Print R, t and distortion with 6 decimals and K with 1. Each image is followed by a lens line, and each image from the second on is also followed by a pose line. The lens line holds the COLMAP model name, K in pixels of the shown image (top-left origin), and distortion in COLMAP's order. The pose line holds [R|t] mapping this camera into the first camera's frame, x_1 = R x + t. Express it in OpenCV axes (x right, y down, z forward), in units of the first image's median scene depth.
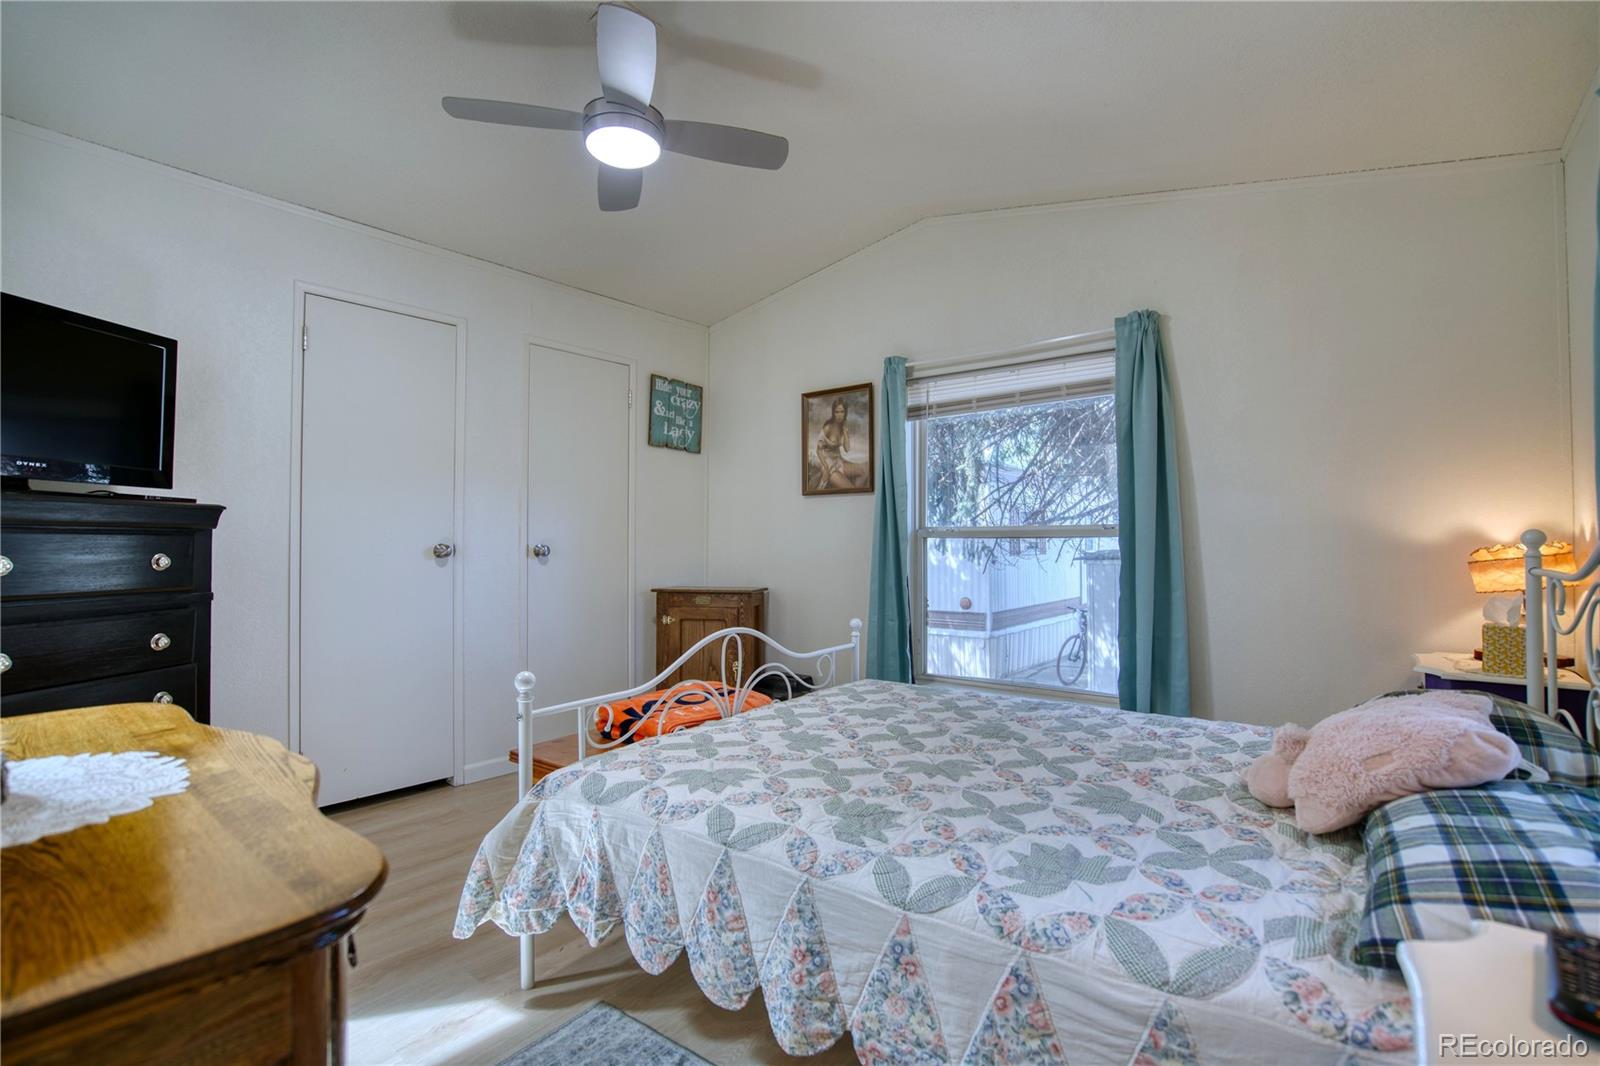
lens RADIAL K [[738.4, 0, 800.0], [0, 738.4, 533.0], [0, 0, 1]] dist [-0.060384, -0.000002]
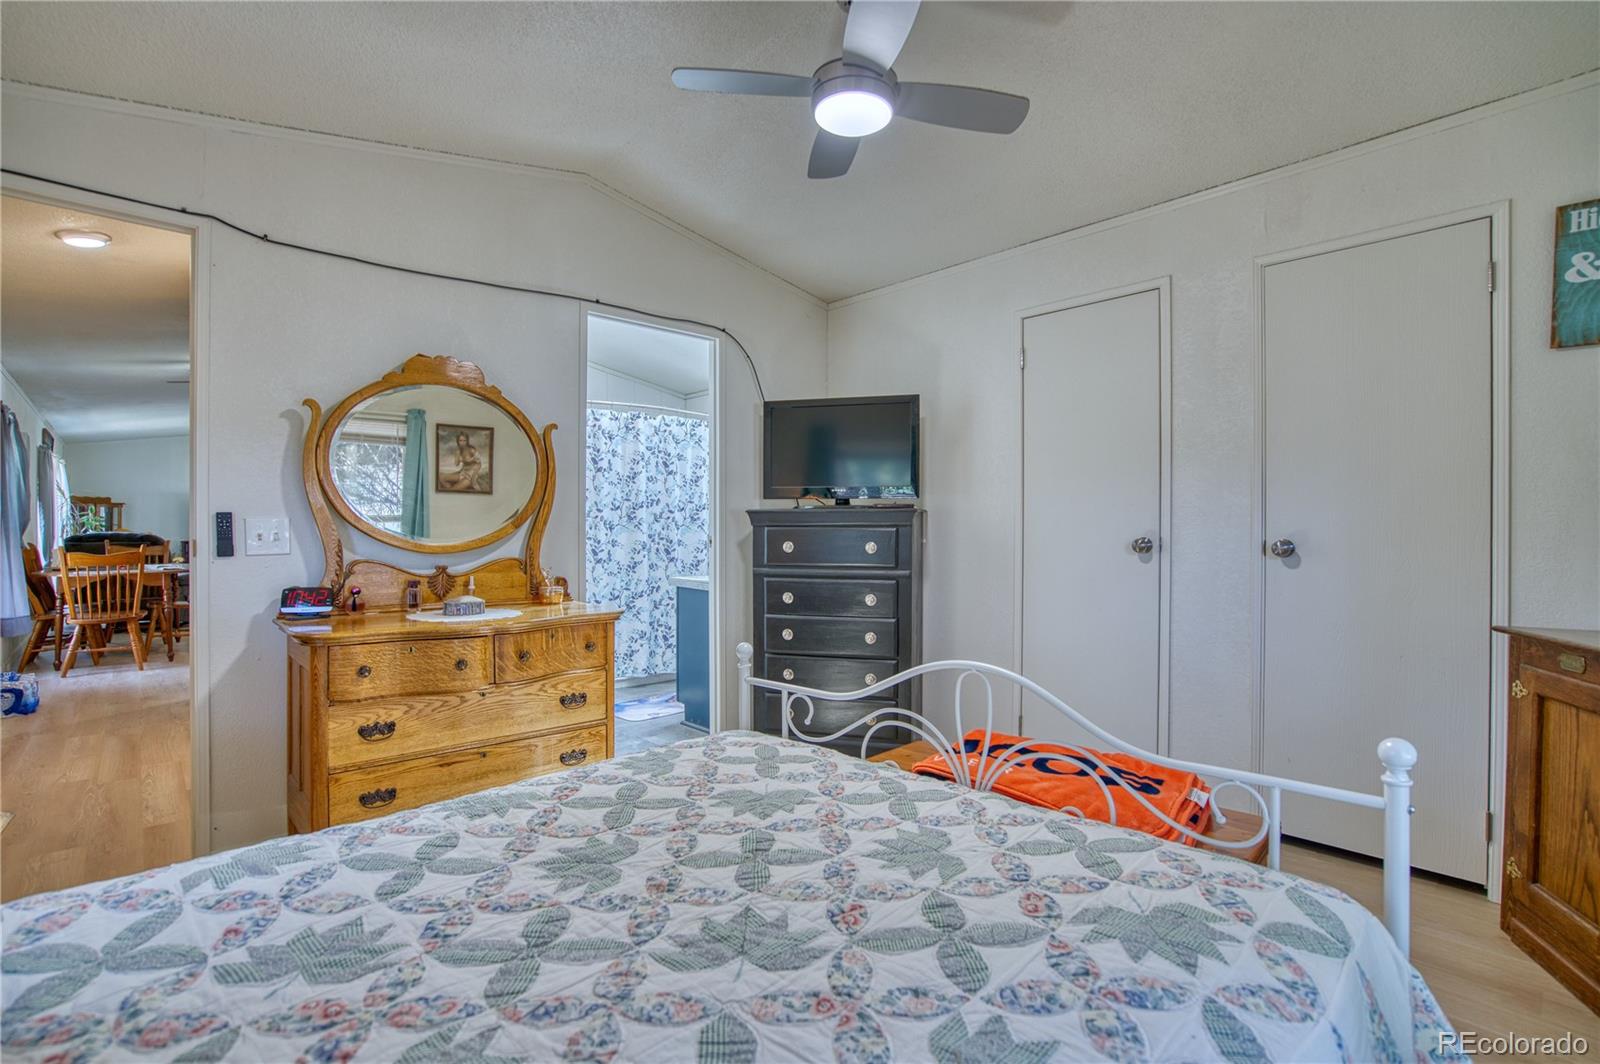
lens RADIAL K [[739.6, 0, 800.0], [0, 739.6, 532.0], [0, 0, 1]] dist [-0.028272, 0.000295]
pose [[-0.140405, 0.000597, -0.990094, 0.699143], [0.012813, 0.999917, -0.001214, 0.005387], [0.990011, -0.012857, -0.140401, 1.057499]]
